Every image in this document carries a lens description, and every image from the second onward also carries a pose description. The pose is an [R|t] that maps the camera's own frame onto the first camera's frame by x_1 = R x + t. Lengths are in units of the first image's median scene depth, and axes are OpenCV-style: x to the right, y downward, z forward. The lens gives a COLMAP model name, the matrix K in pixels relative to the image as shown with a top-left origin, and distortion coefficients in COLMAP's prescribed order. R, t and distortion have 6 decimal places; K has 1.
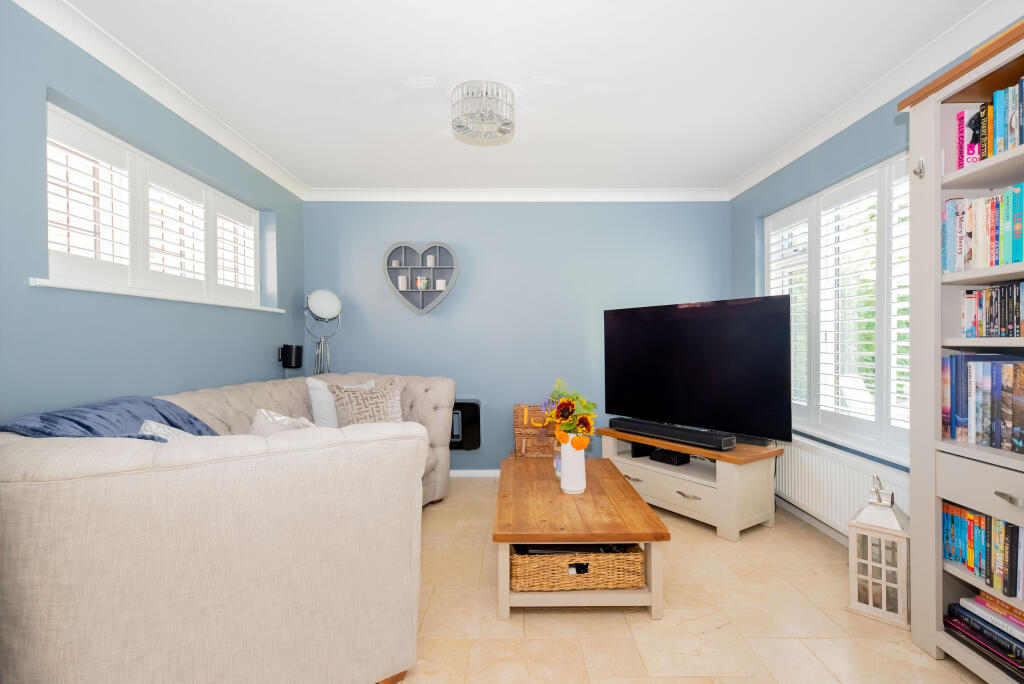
lens RADIAL K [[495.7, 0, 514.5], [0, 495.7, 341.1], [0, 0, 1]] dist [0.001936, 0.000073]
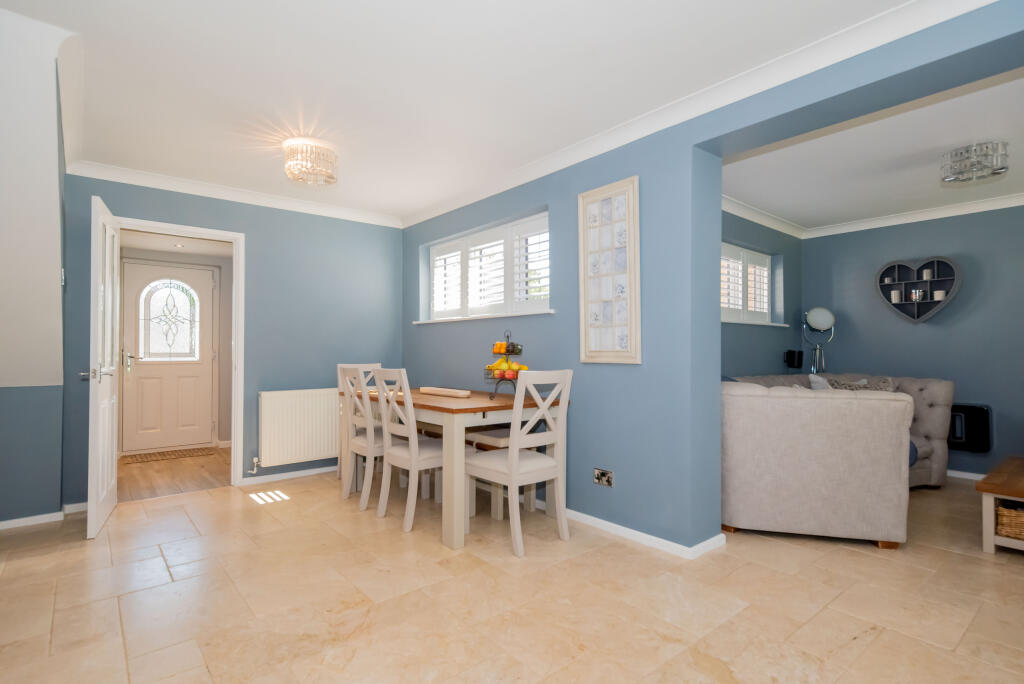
lens RADIAL K [[507.0, 0, 502.3], [0, 507.0, 354.6], [0, 0, 1]] dist [0.002208, -0.000101]
pose [[0.634469, 0.004163, -0.772937, 0.111238], [-0.004701, 0.999988, 0.001527, 0.019819], [0.772934, 0.002664, 0.634481, -0.475162]]
